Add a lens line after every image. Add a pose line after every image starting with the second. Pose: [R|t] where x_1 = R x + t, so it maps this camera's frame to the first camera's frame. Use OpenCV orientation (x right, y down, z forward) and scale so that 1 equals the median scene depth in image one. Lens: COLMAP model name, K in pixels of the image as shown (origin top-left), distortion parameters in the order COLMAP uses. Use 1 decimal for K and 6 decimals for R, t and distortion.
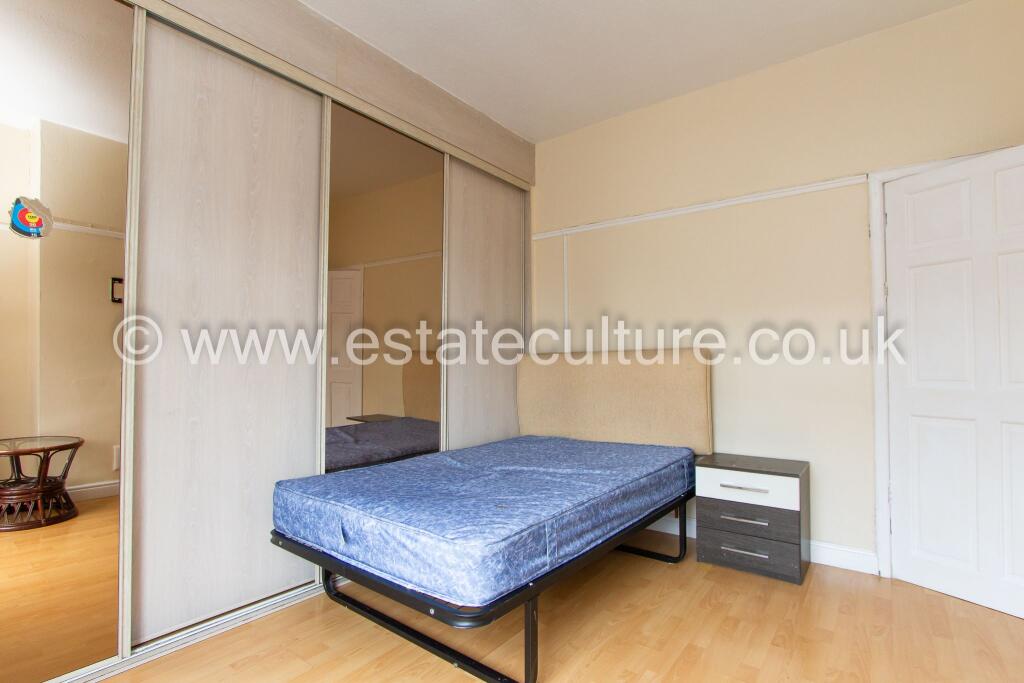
lens RADIAL K [[488.9, 0, 521.5], [0, 488.9, 354.7], [0, 0, 1]] dist [-0.057016, -0.000020]
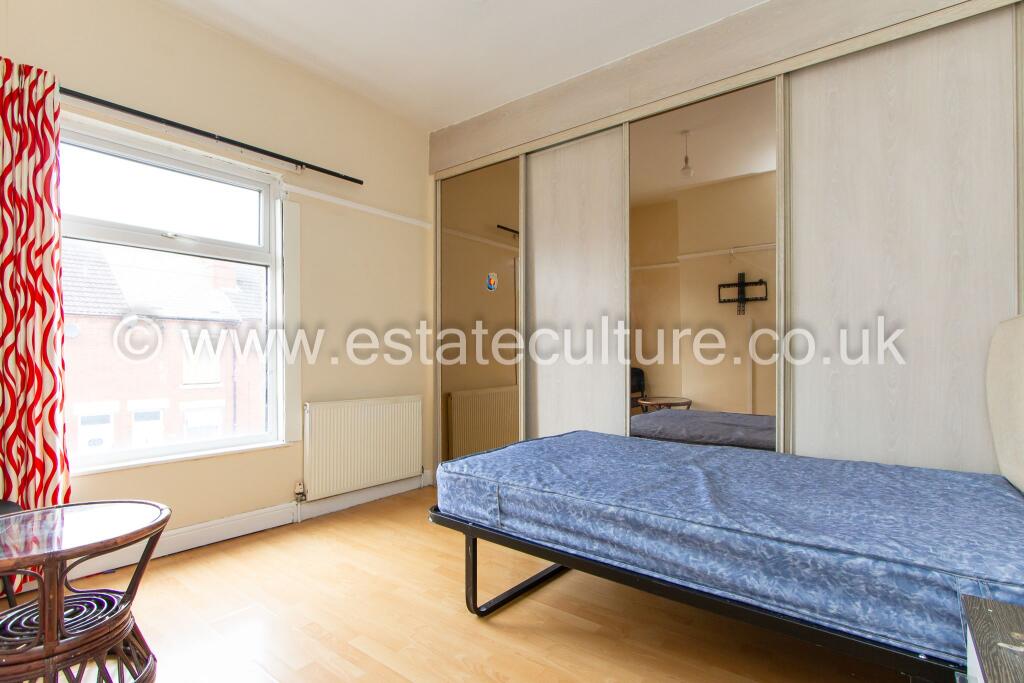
lens RADIAL K [[488.9, 0, 521.5], [0, 488.9, 354.7], [0, 0, 1]] dist [-0.057016, -0.000020]
pose [[-0.014720, -0.003640, -0.999885, 1.068153], [0.022725, 0.999734, -0.003974, 0.054747], [0.999633, -0.022781, -0.014634, 1.004897]]
